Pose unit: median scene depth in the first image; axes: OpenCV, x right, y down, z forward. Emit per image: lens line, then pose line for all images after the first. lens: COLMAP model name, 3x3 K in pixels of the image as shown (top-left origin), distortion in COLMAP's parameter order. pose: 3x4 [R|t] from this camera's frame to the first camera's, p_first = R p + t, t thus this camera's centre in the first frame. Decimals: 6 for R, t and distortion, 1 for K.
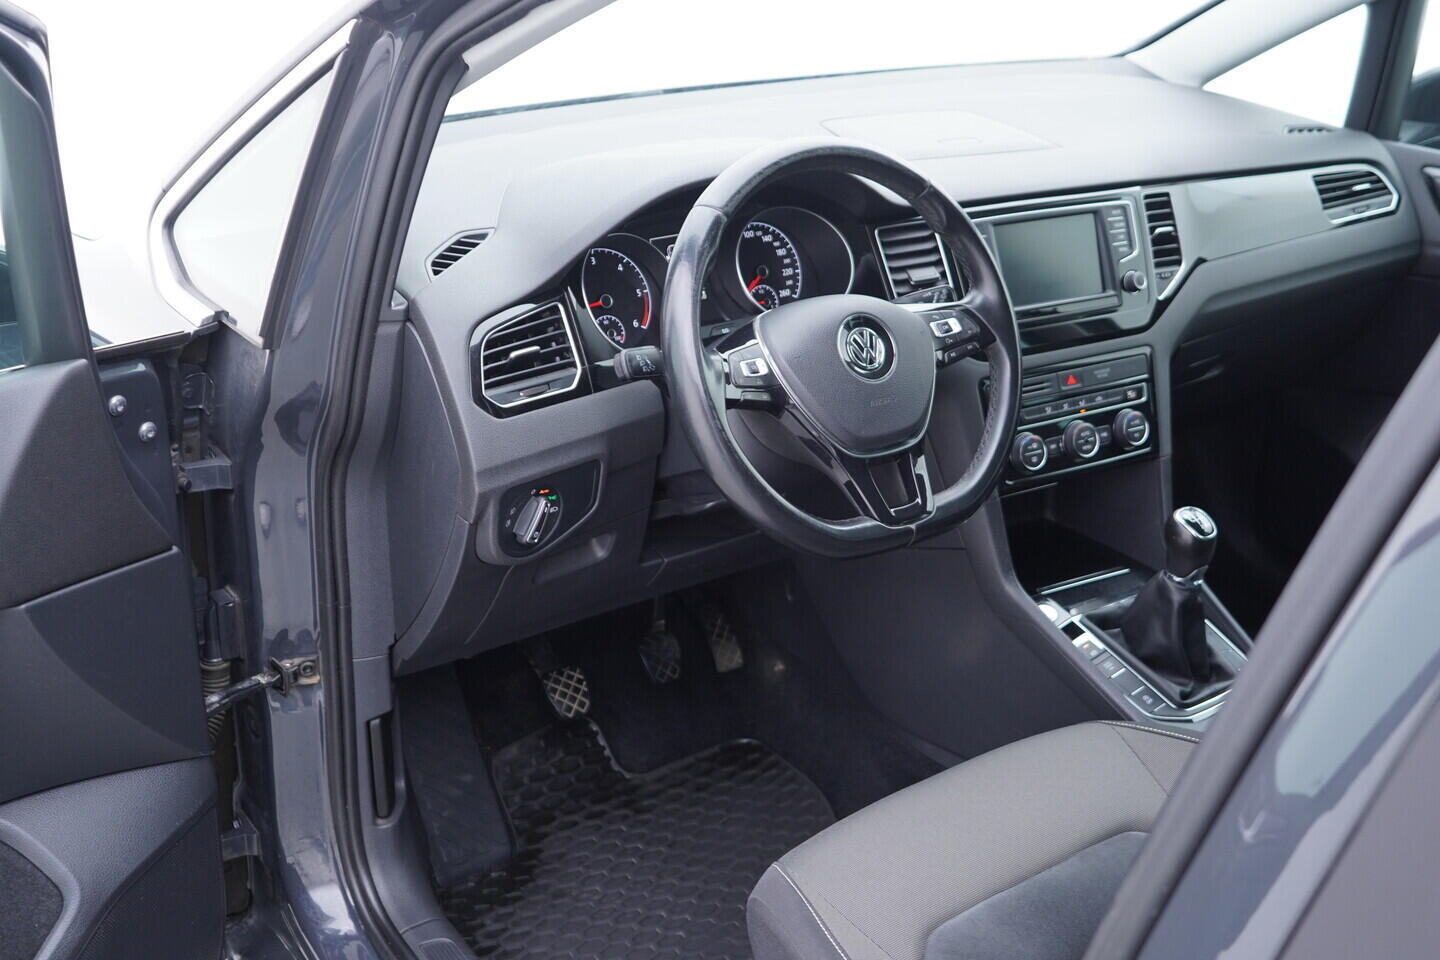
lens RADIAL K [[1535.4, 0, 720.0], [0, 1535.4, 480.0], [0, 0, 1]] dist [-0.010011, 0.015991]
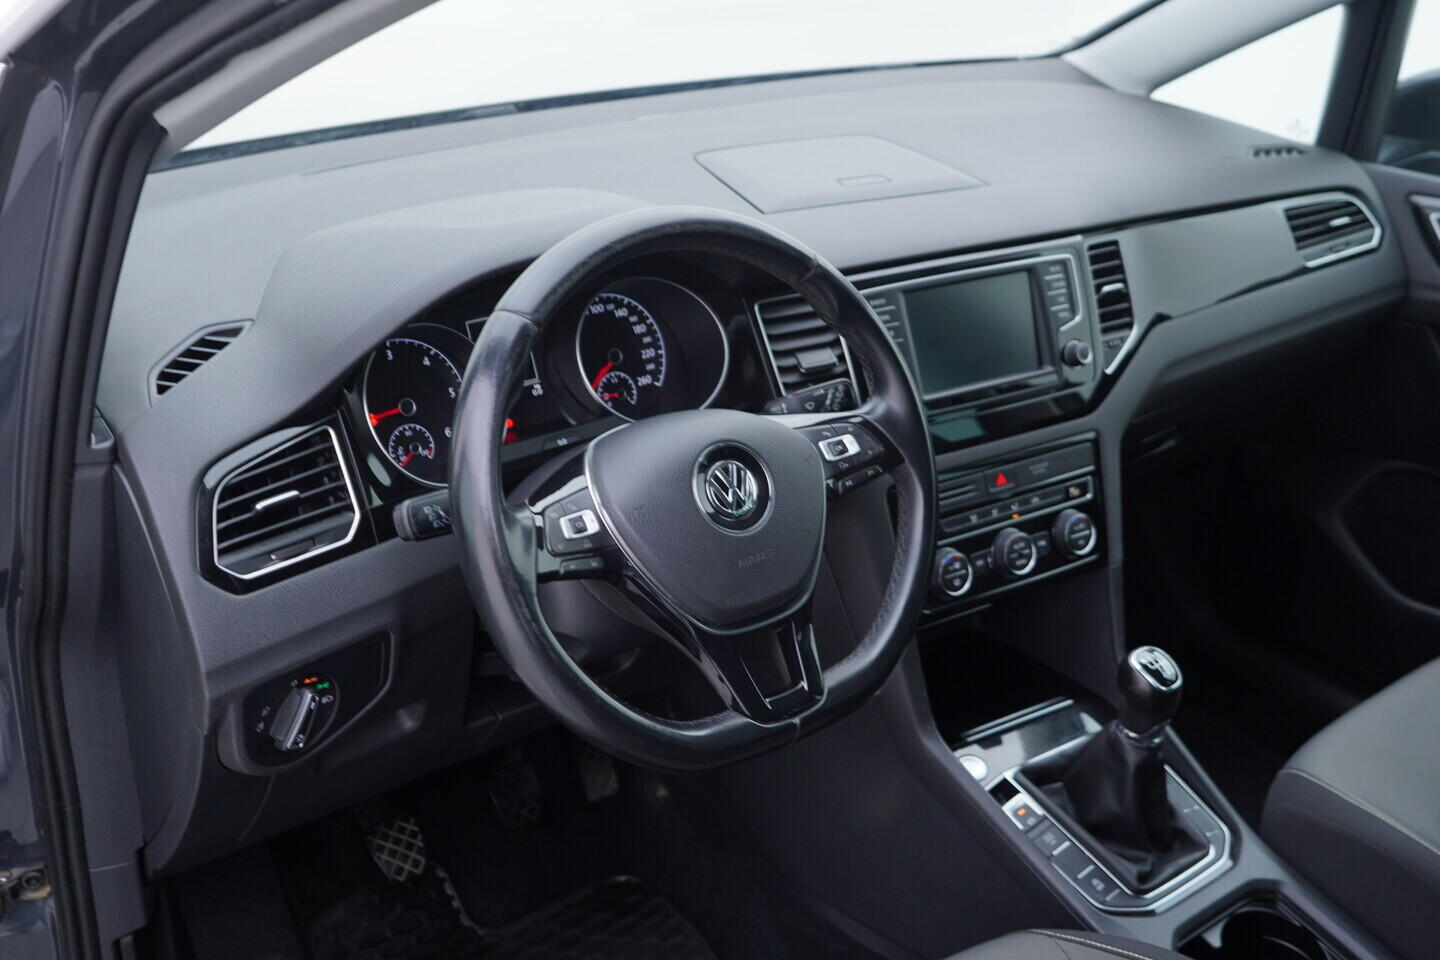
lens RADIAL K [[1535.4, 0, 720.0], [0, 1535.4, 480.0], [0, 0, 1]] dist [-0.010011, 0.015991]
pose [[0.999056, -0.013292, 0.041350, 0.048220], [0.012219, 0.999585, 0.026090, -0.091469], [-0.041679, -0.025560, 0.998804, 0.201970]]
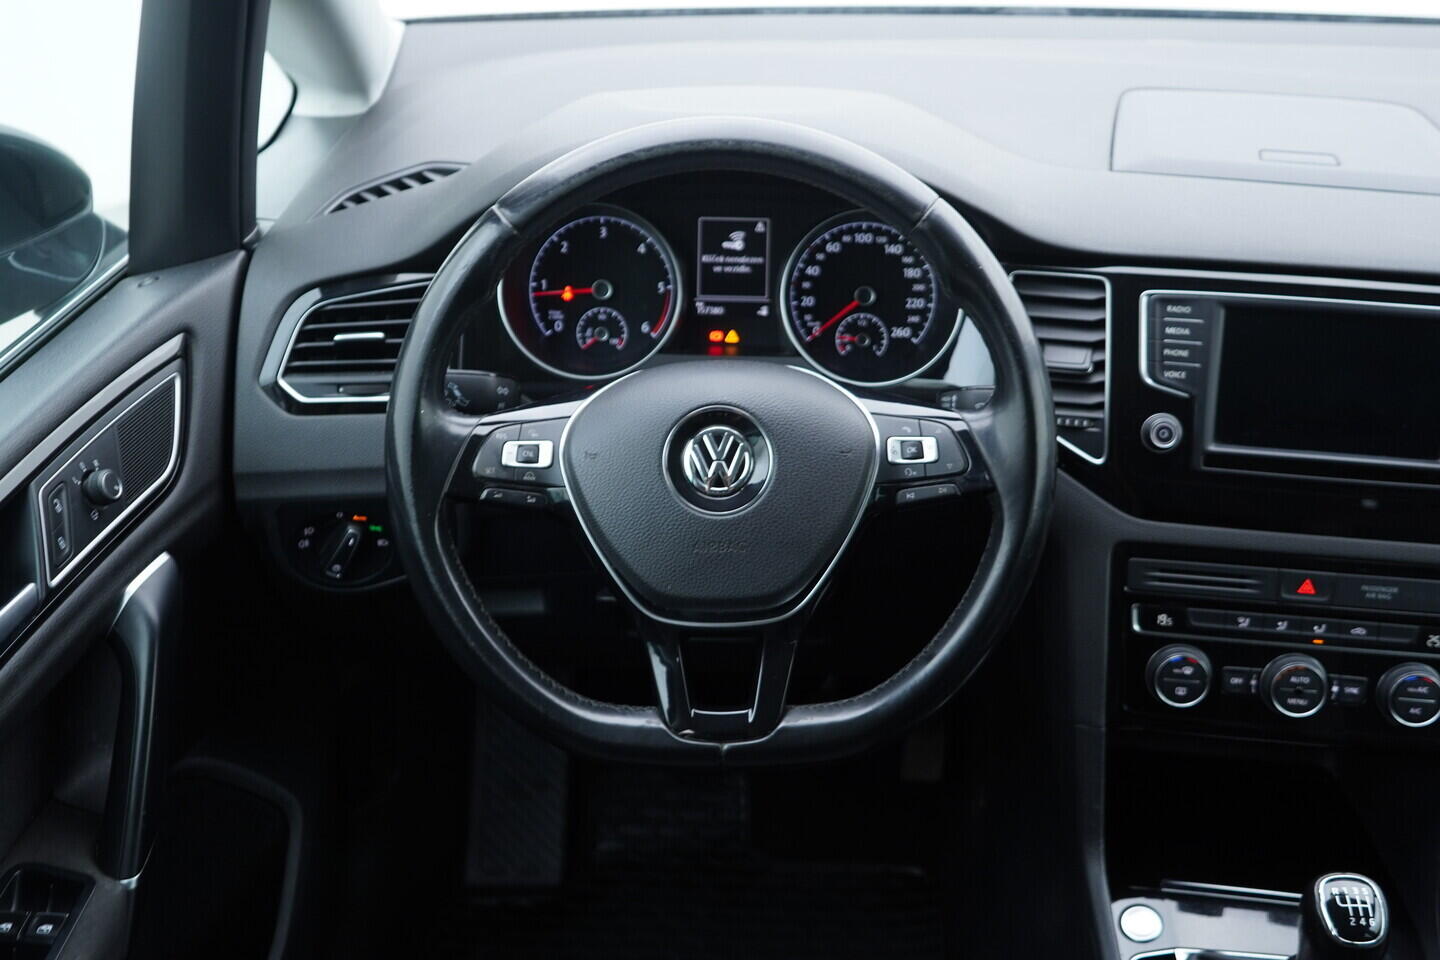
lens RADIAL K [[1535.4, 0, 720.0], [0, 1535.4, 480.0], [0, 0, 1]] dist [-0.010011, 0.015991]
pose [[0.793772, 0.293572, -0.532675, 0.367807], [-0.244017, 0.955937, 0.163219, -0.152905], [0.557120, 0.000423, 0.830432, 0.389108]]
